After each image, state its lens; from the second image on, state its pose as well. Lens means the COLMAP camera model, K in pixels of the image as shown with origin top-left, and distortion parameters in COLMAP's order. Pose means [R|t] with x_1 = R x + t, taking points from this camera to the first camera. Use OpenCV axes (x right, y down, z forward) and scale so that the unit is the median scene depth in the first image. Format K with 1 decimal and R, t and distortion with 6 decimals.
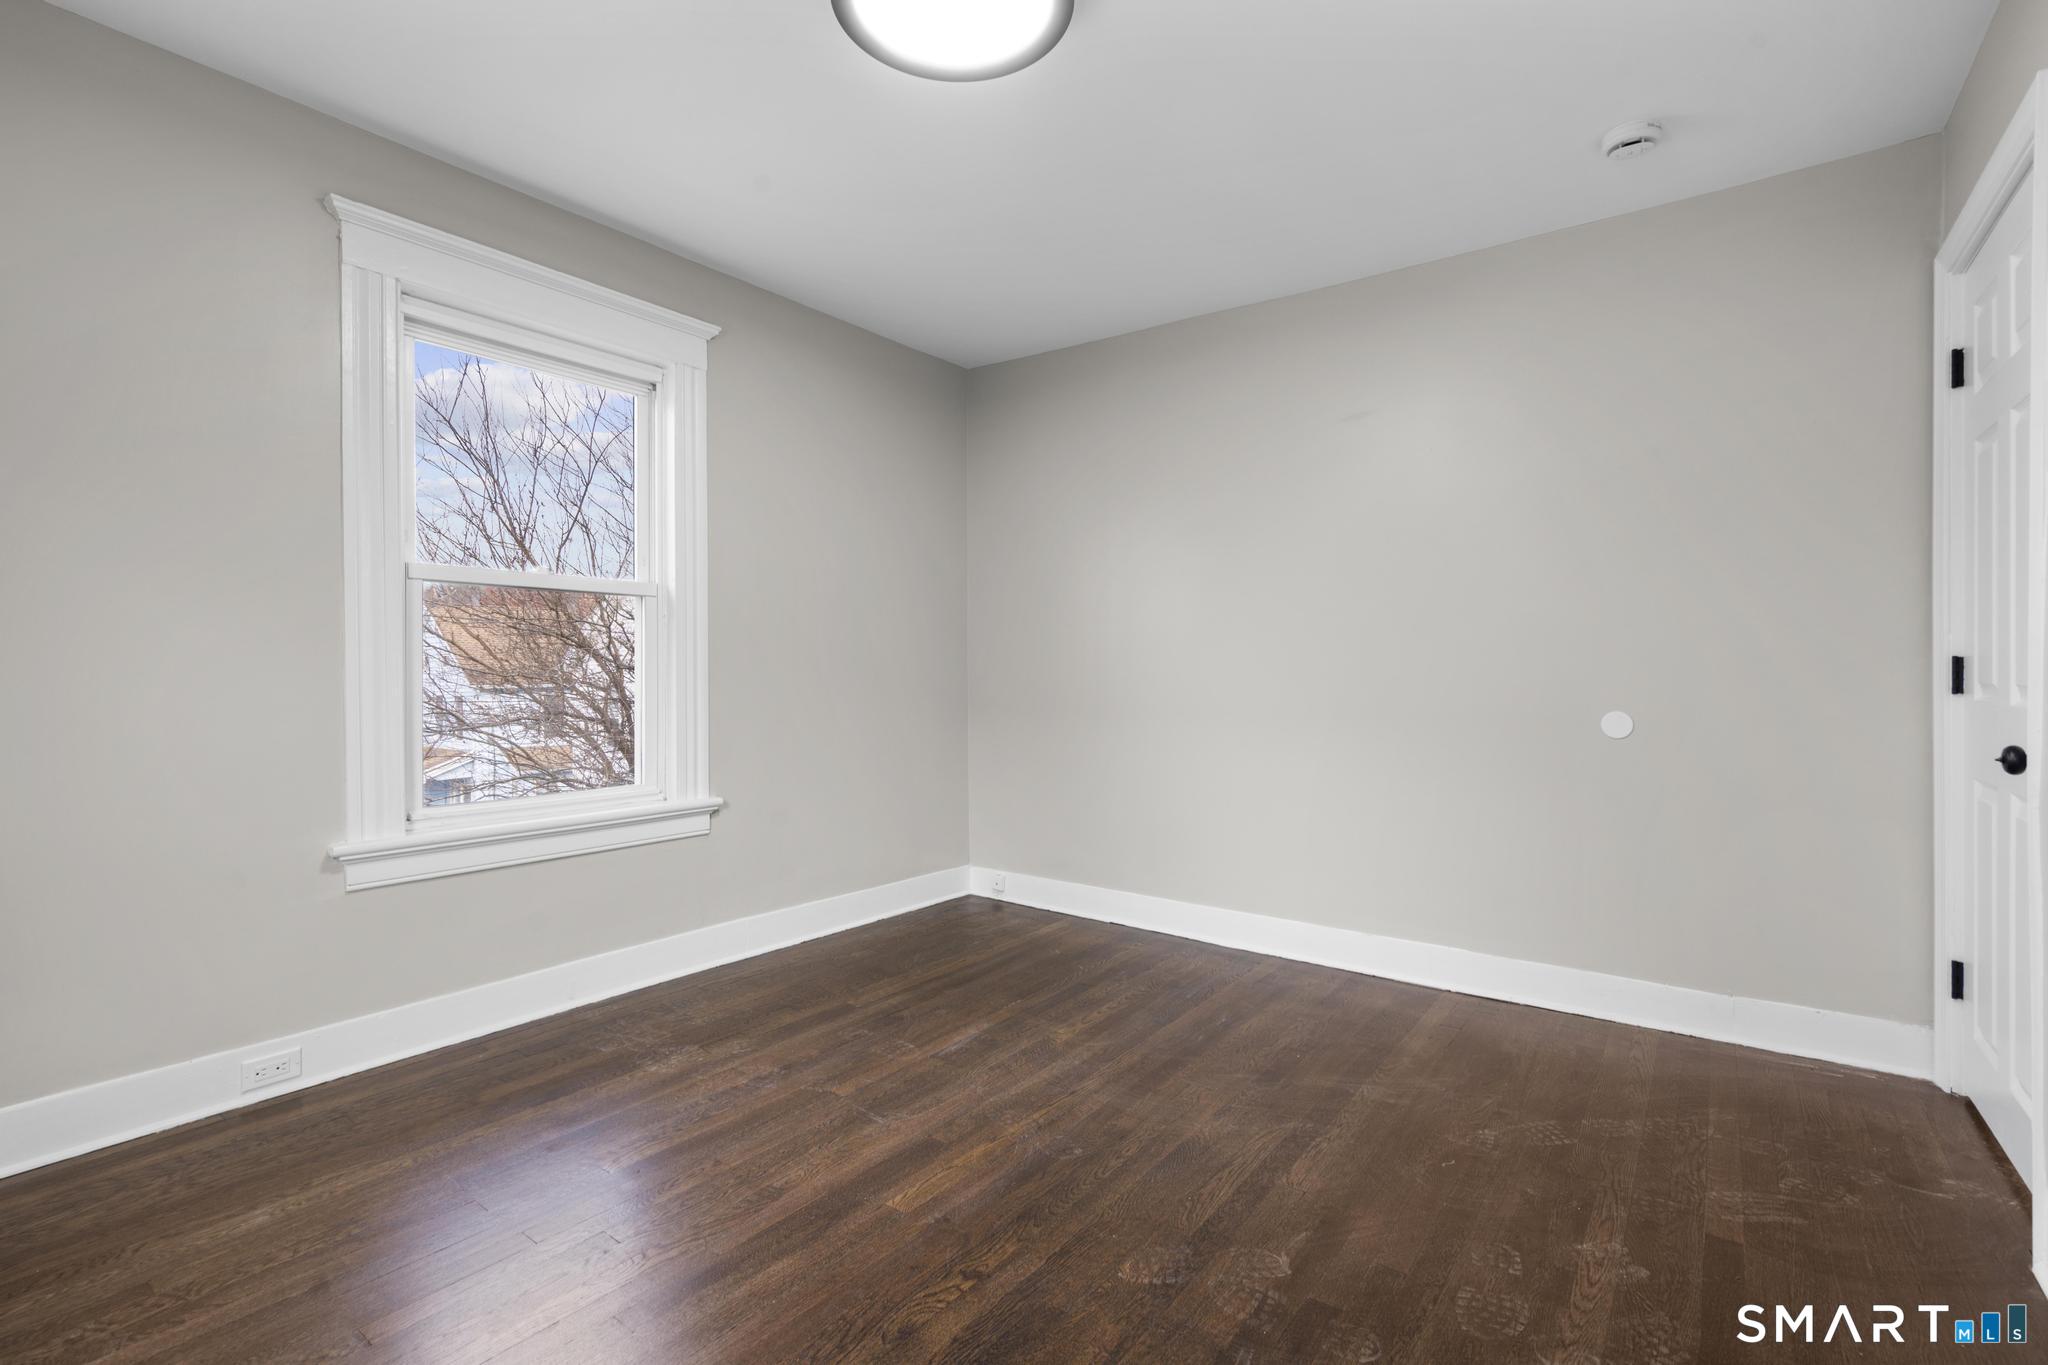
lens RADIAL K [[935.0, 0, 1022.2], [0, 935.0, 673.3], [0, 0, 1]] dist [0.003514, 0.000457]
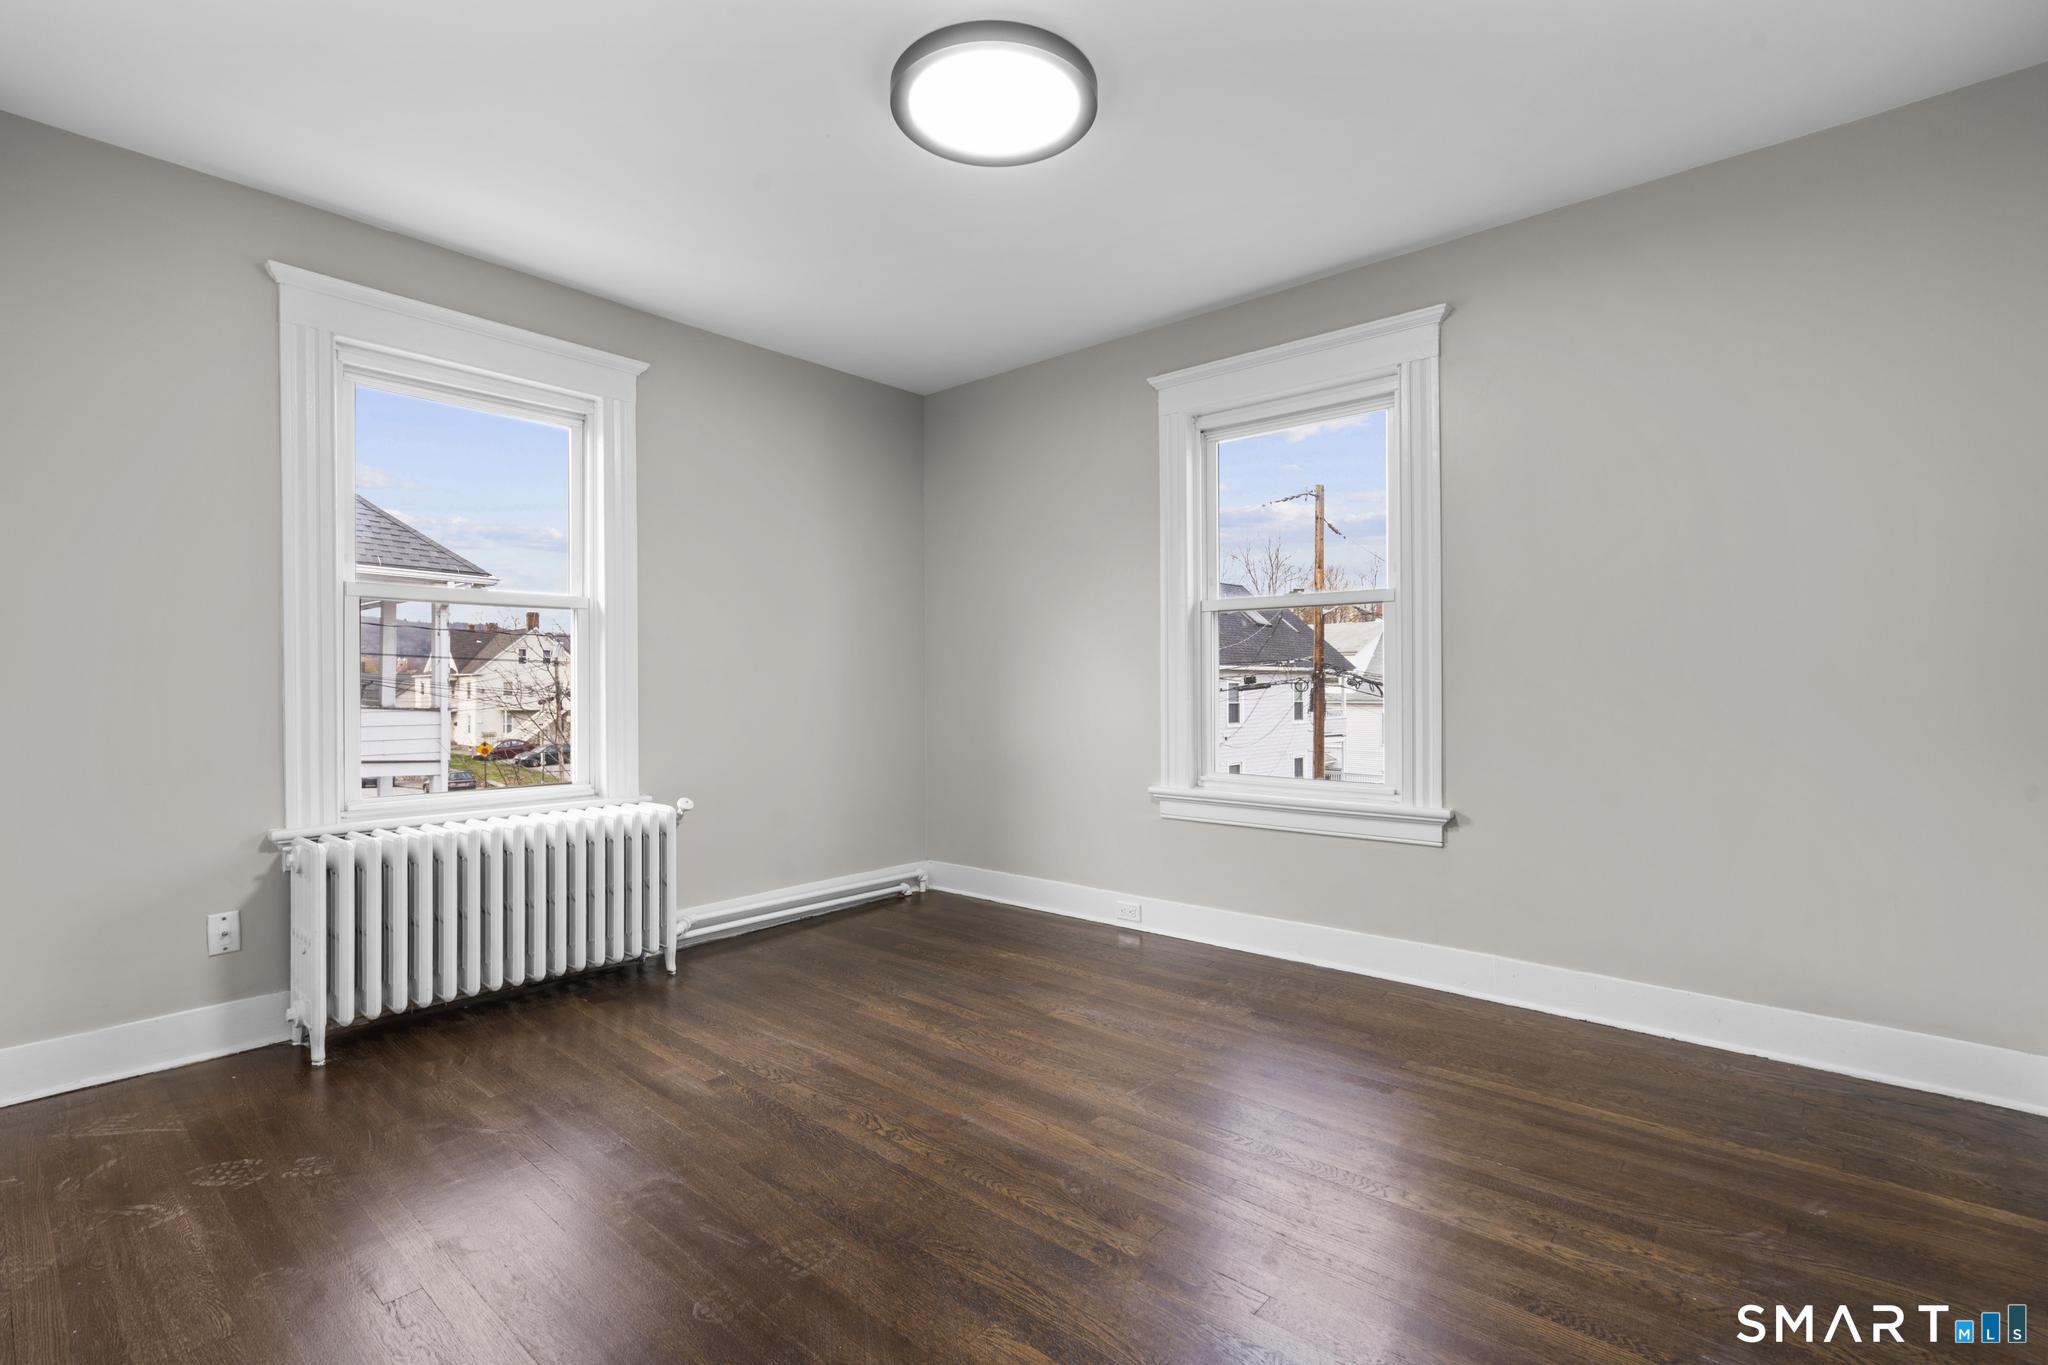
lens RADIAL K [[957.1, 0, 1024.0], [0, 957.1, 682.5], [0, 0, 1]] dist [0.045853, 0.000042]
pose [[-0.082000, 0.004997, -0.996620, 0.895108], [0.017858, 0.999834, 0.003544, -0.004901], [0.996472, -0.017507, -0.082075, 0.897507]]
